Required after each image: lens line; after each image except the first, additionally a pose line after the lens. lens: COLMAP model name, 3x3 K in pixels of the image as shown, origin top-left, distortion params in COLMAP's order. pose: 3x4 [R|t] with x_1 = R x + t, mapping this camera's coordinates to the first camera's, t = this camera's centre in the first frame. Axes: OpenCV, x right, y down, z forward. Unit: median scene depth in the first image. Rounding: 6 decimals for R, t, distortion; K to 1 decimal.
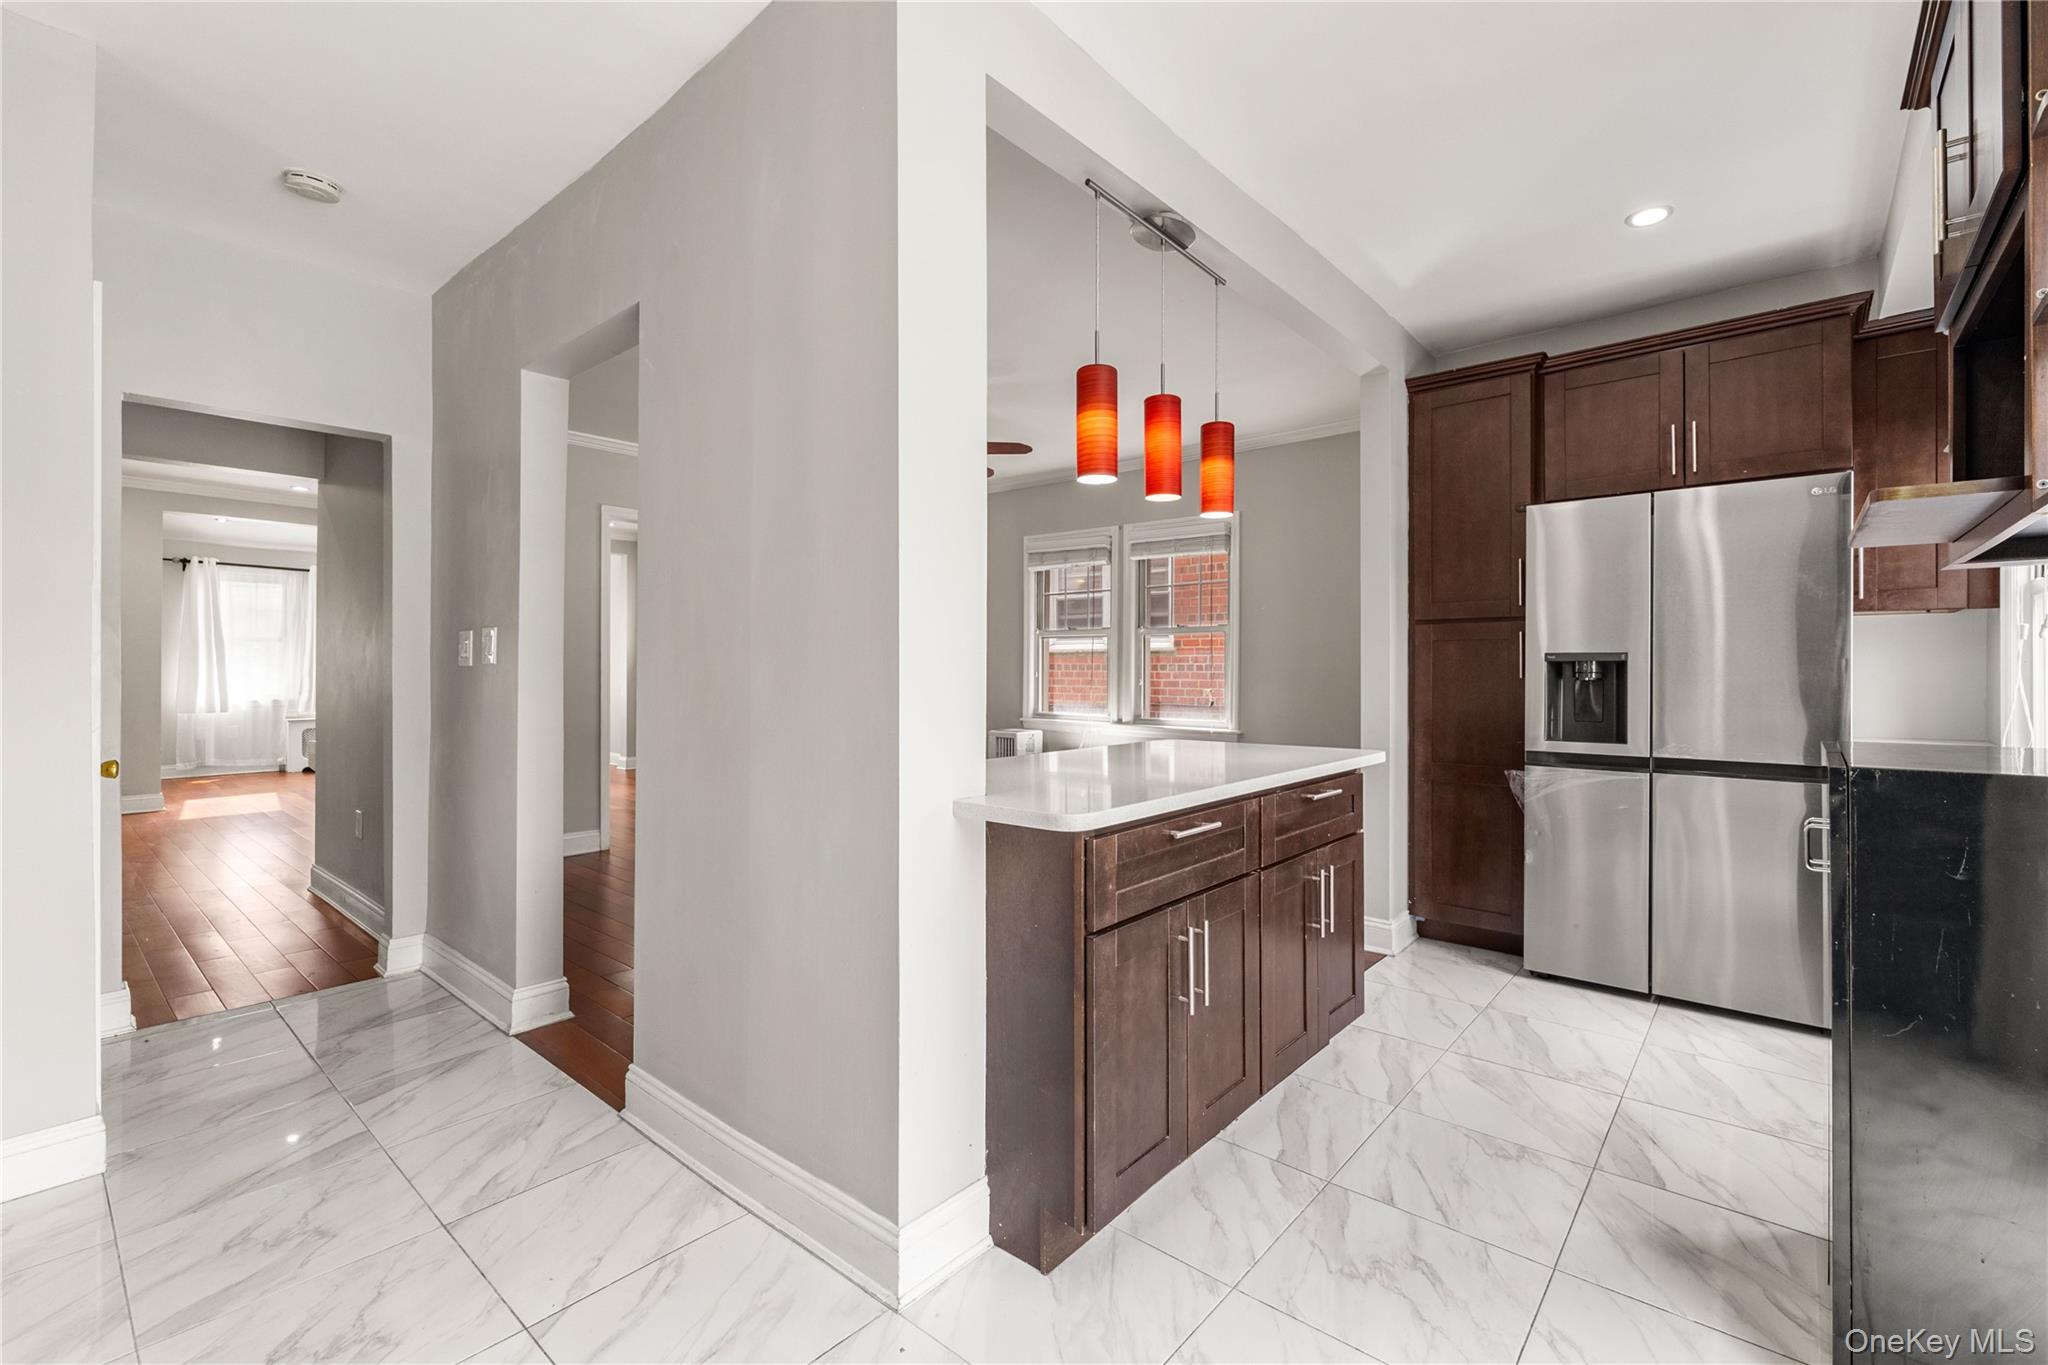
lens RADIAL K [[875.6, 0, 1051.2], [0, 875.6, 657.3], [0, 0, 1]] dist [0.000259, 0.000141]
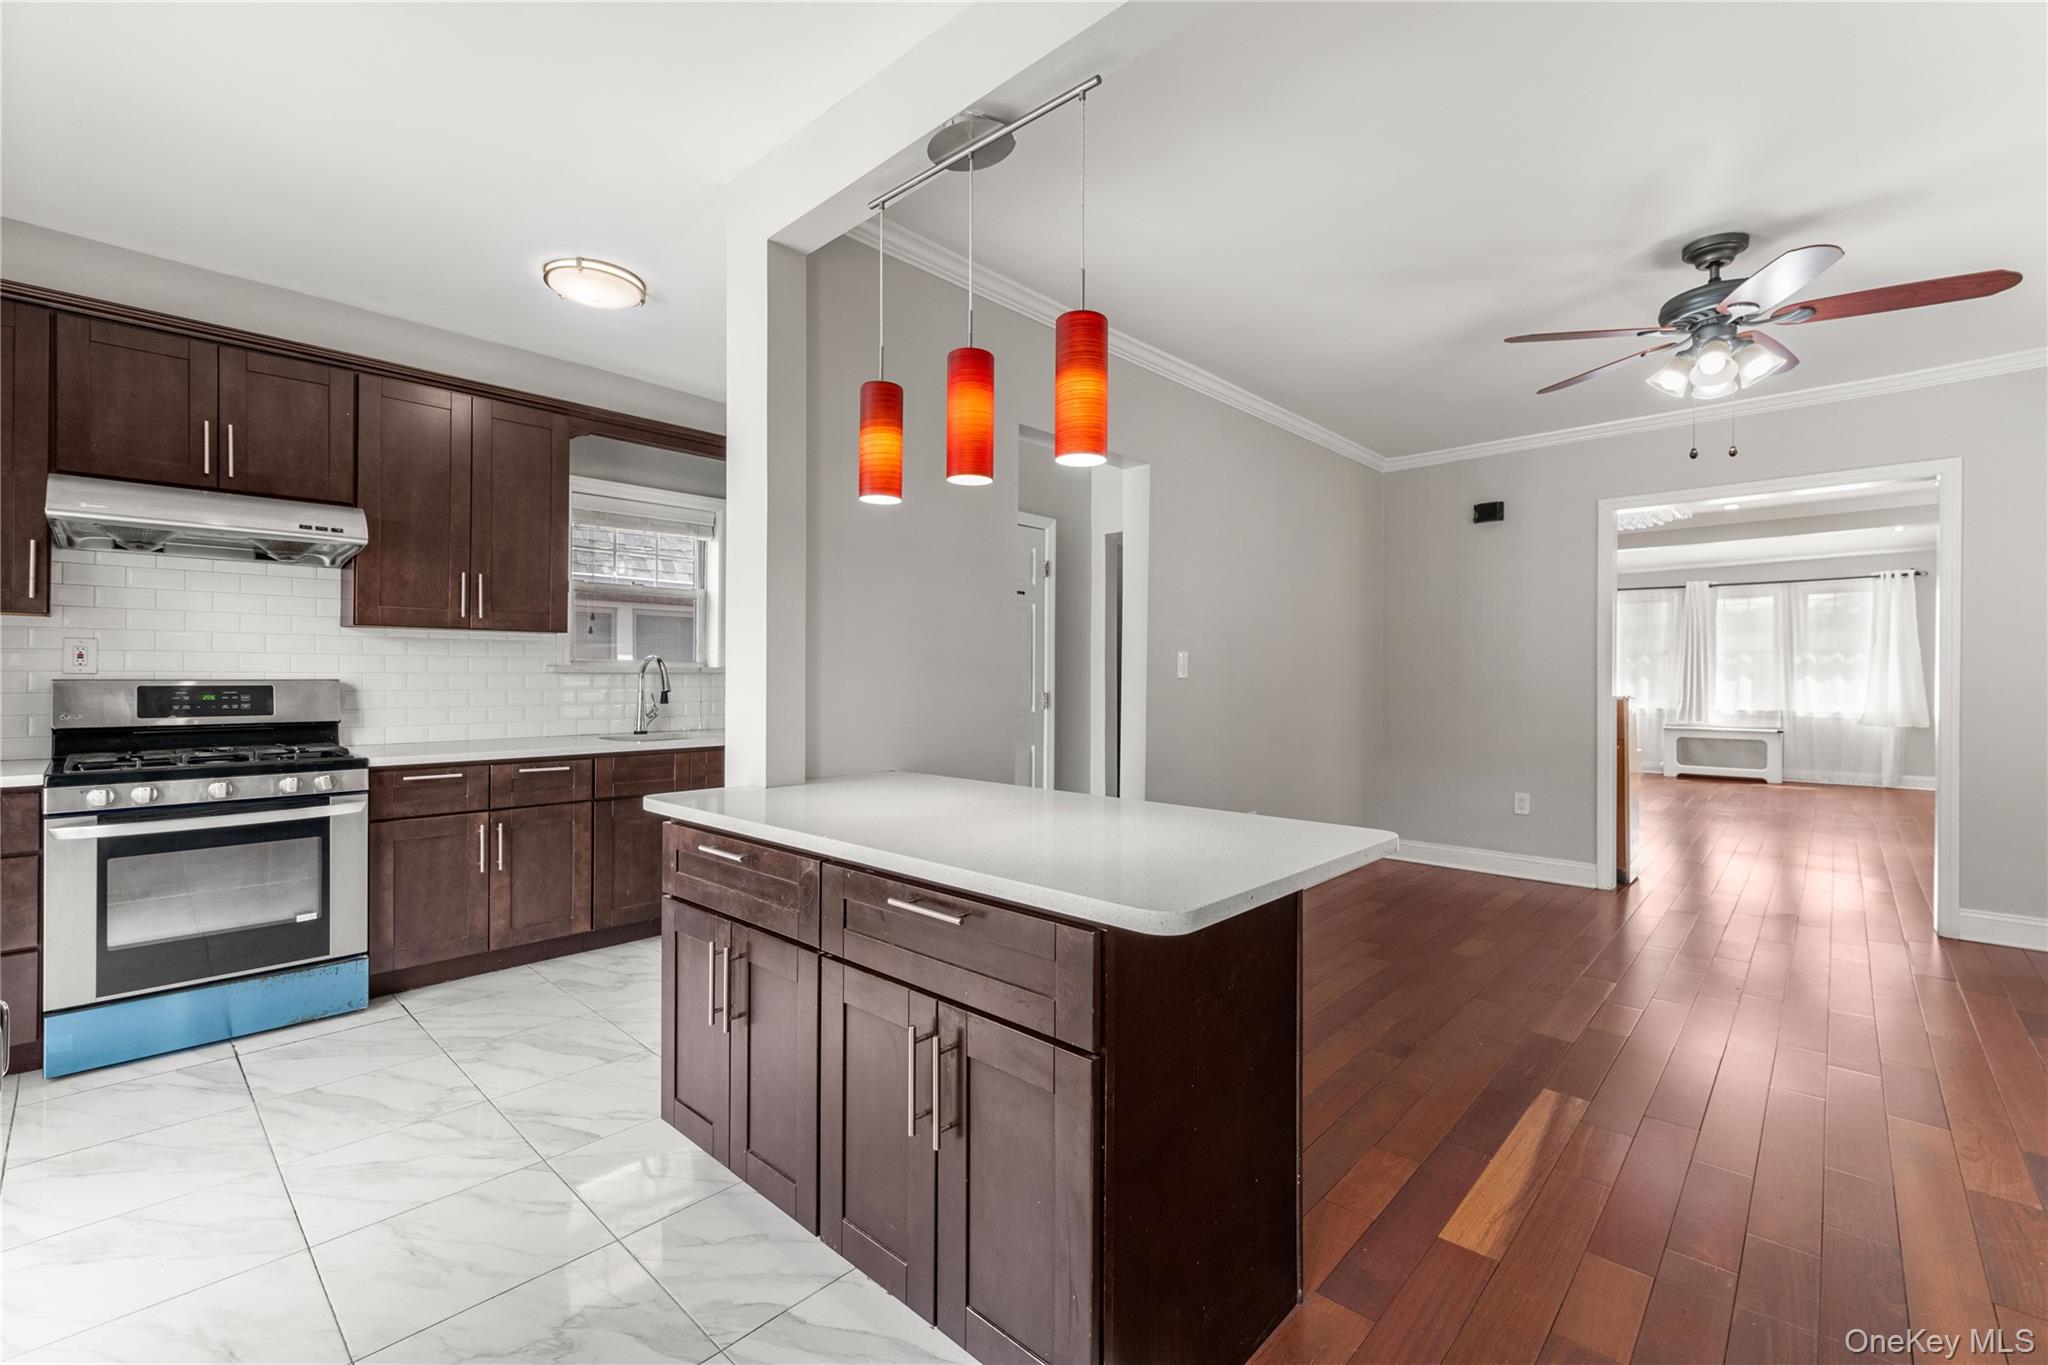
lens RADIAL K [[871.4, 0, 1032.7], [0, 871.4, 678.1], [0, 0, 1]] dist [0.003137, 0.000504]
pose [[-0.042429, 0.008823, -0.999061, 1.079450], [0.005024, 0.999950, 0.008617, -0.010780], [0.999087, -0.004654, -0.042471, 1.309998]]
